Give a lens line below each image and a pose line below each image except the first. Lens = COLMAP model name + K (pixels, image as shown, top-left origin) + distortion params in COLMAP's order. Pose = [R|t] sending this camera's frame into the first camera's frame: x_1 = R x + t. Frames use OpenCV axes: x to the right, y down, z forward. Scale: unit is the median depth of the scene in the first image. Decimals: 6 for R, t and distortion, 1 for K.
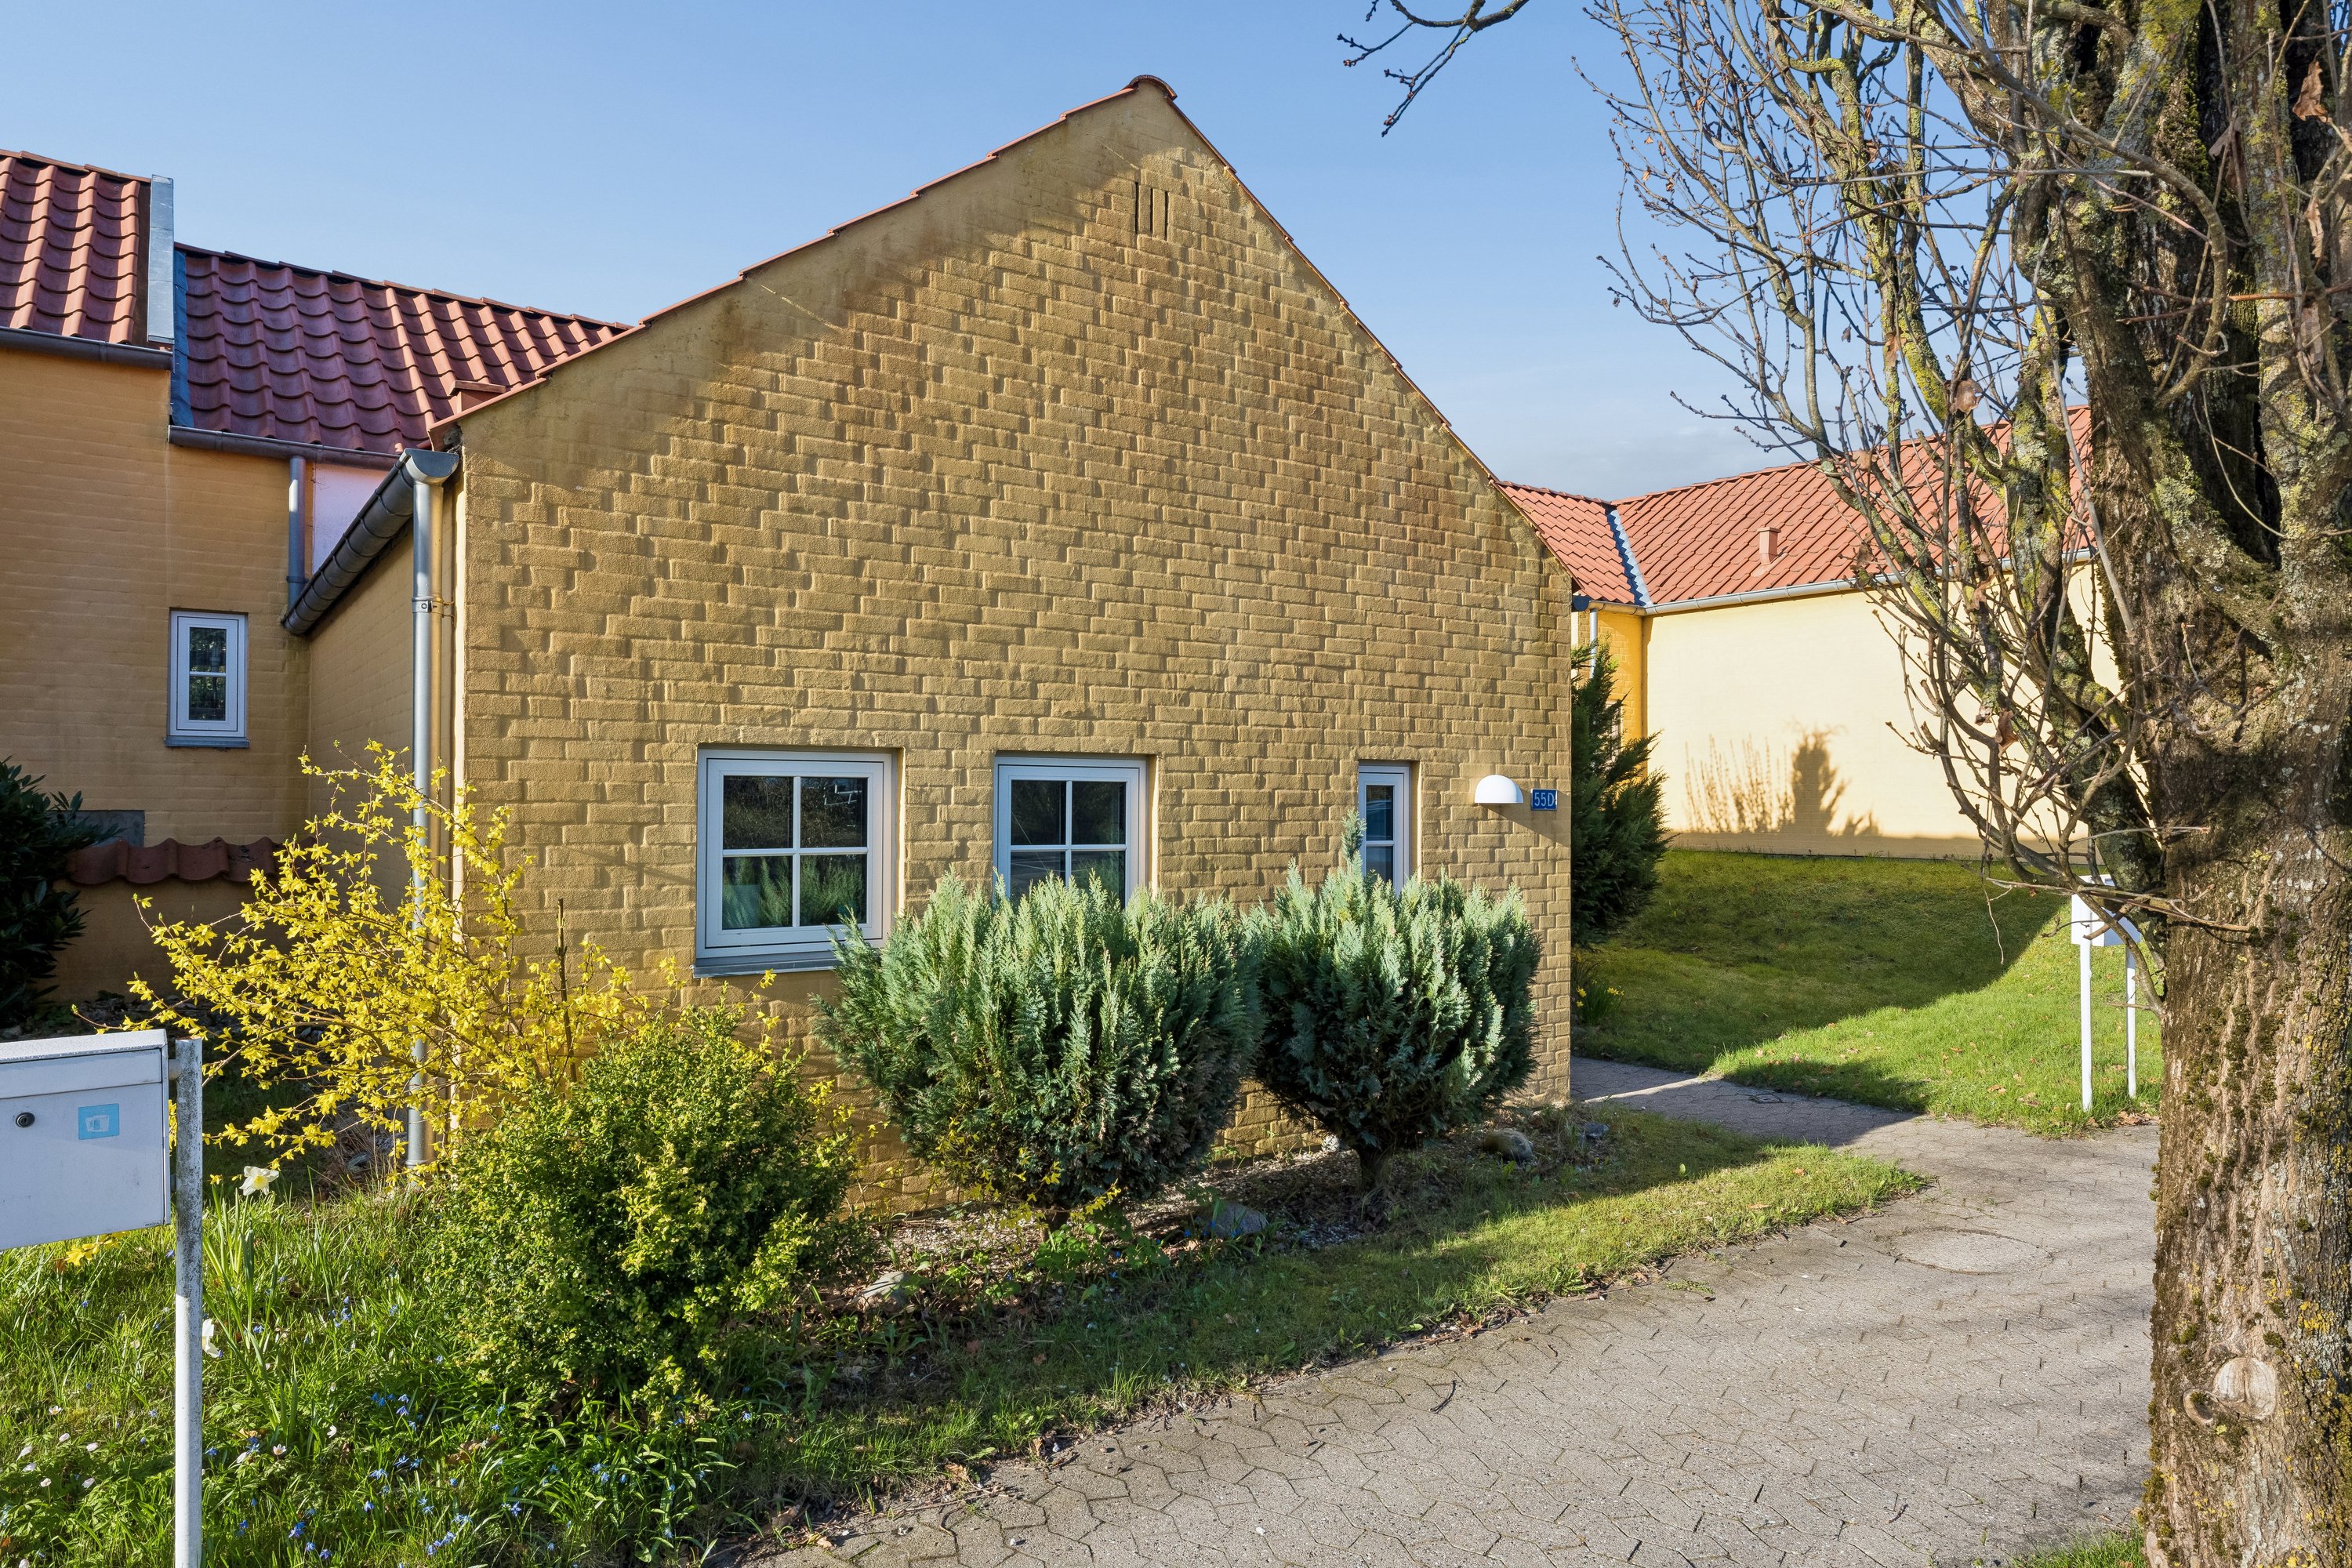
lens RADIAL K [[1439.9, 0, 1178.9], [0, 1439.9, 770.3], [0, 0, 1]] dist [-0.008514, -0.002257]
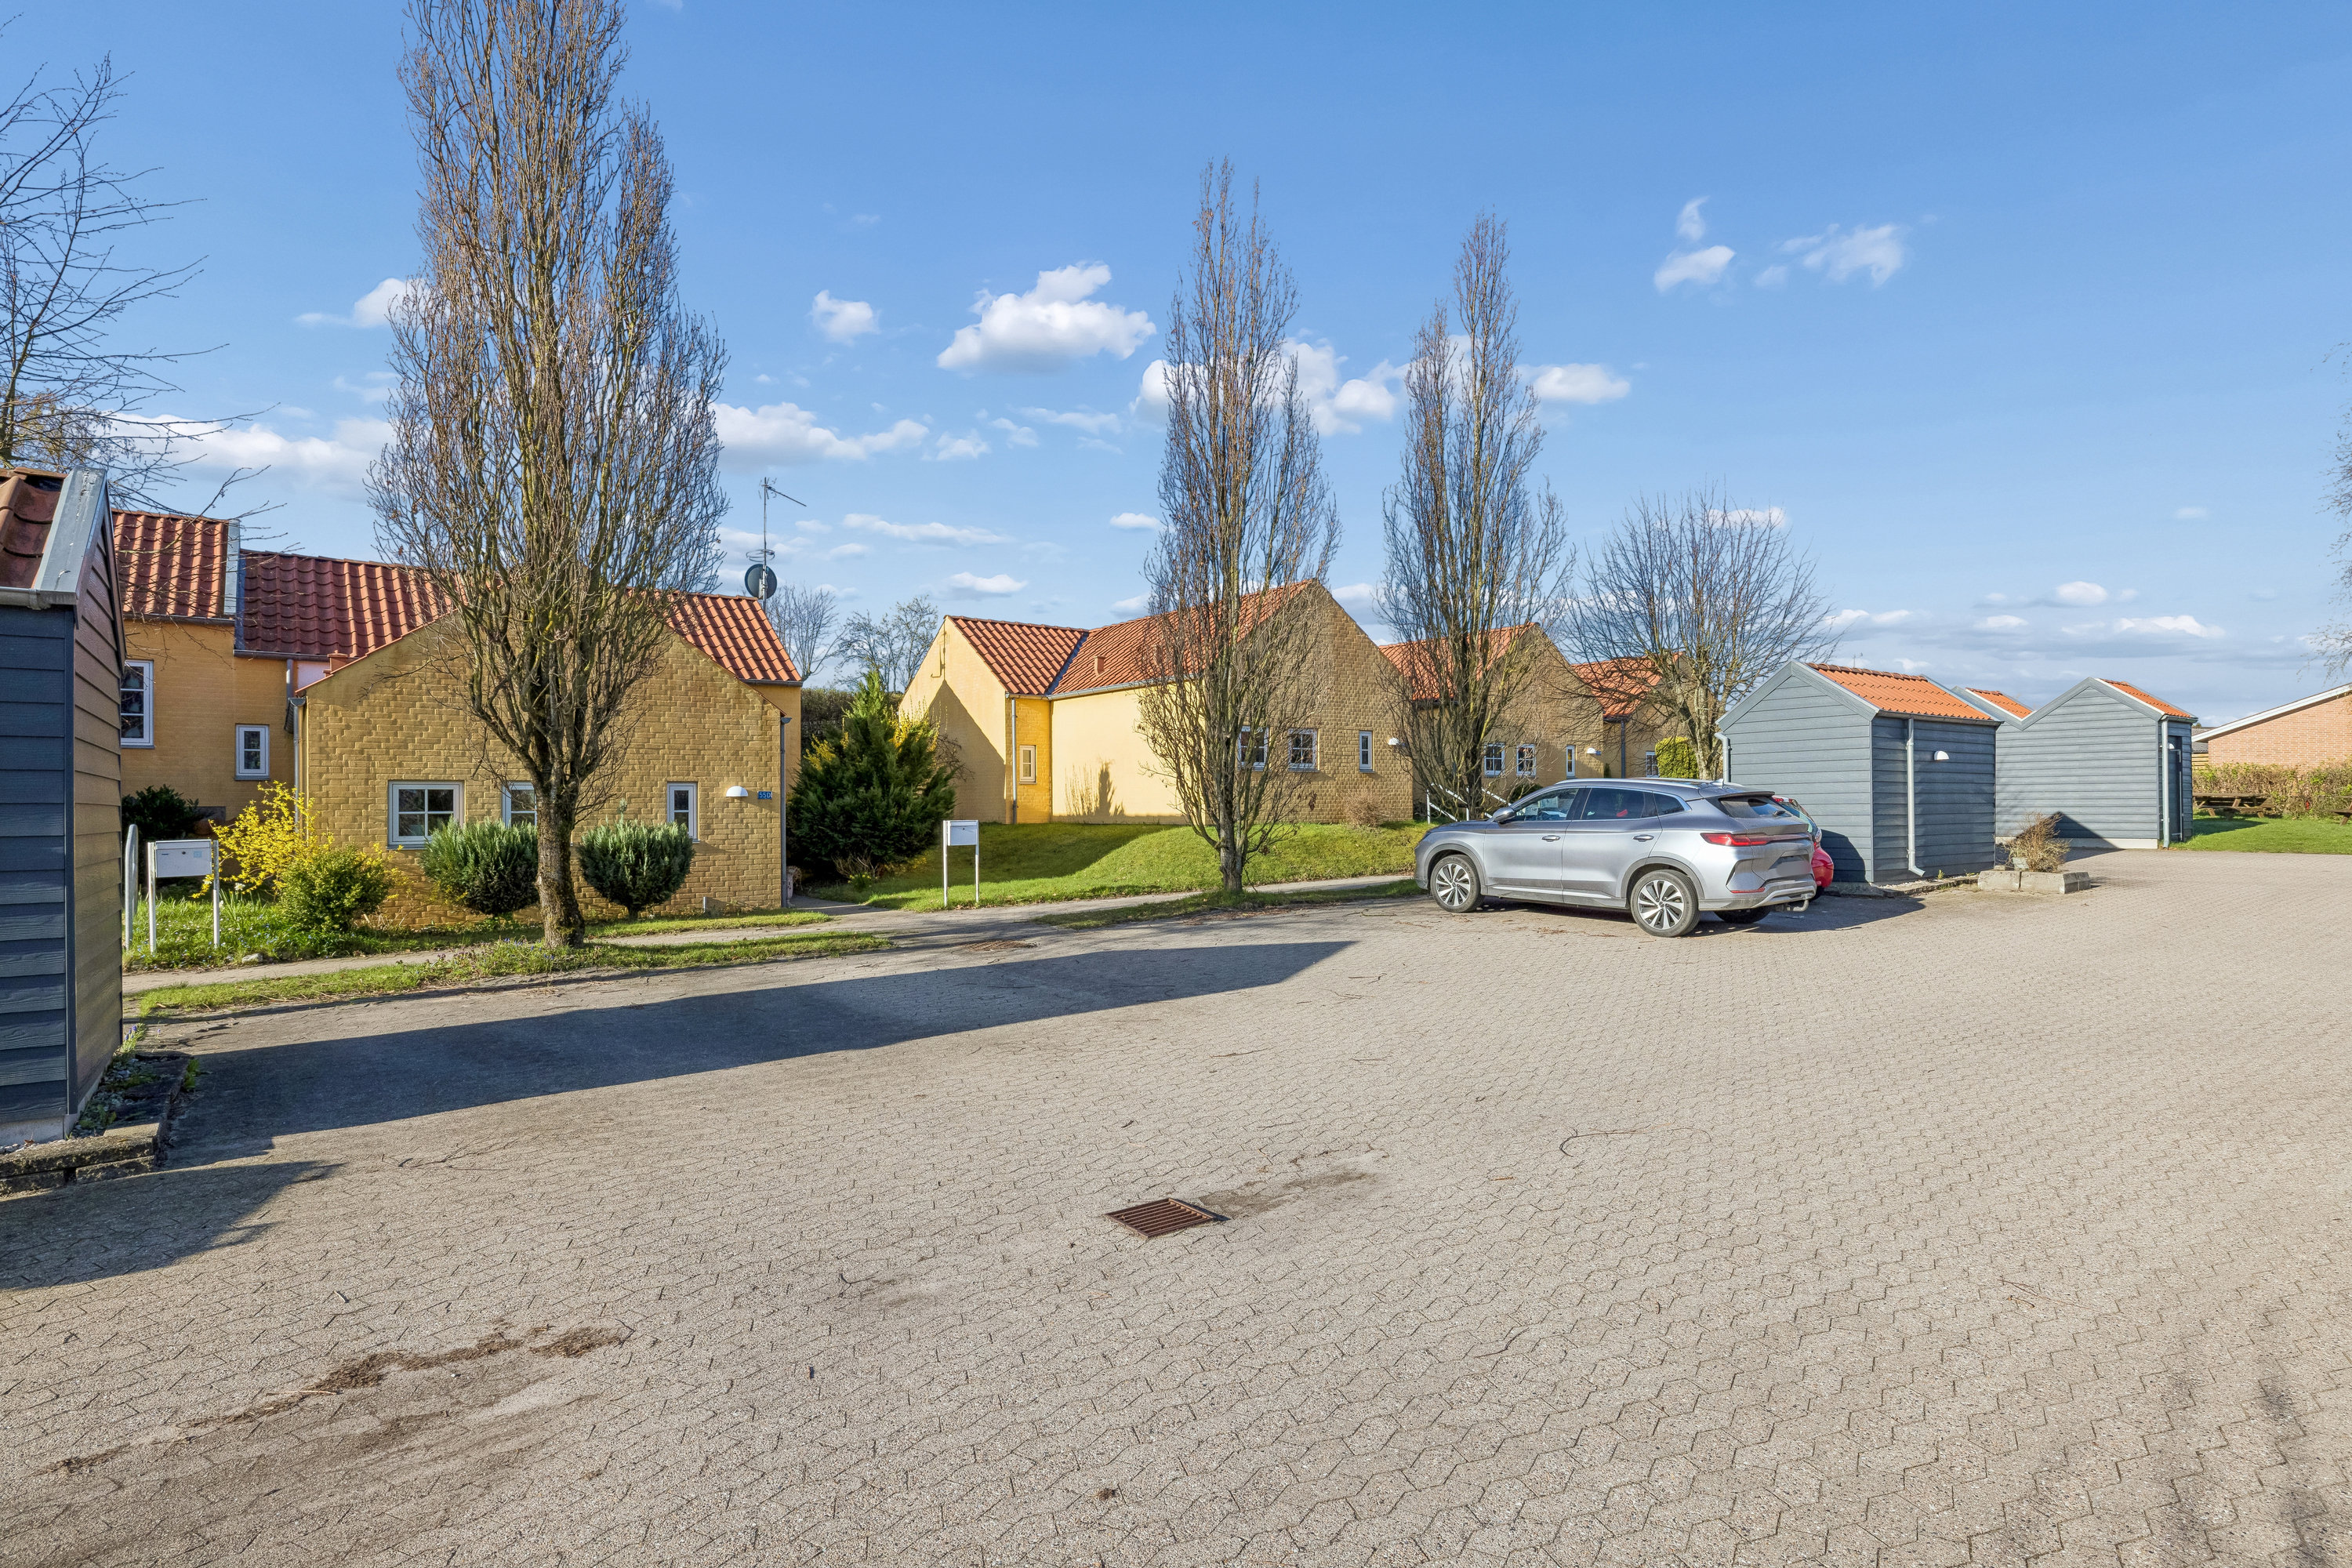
lens RADIAL K [[1185.8, 0, 1165.9], [0, 1185.8, 783.0], [0, 0, 1]] dist [-0.002072, 0.000300]
pose [[0.999603, -0.010243, 0.026239, 0.816235], [0.010249, 0.999947, -0.000103, 0.004543], [-0.026236, 0.000372, 0.999656, -1.045542]]
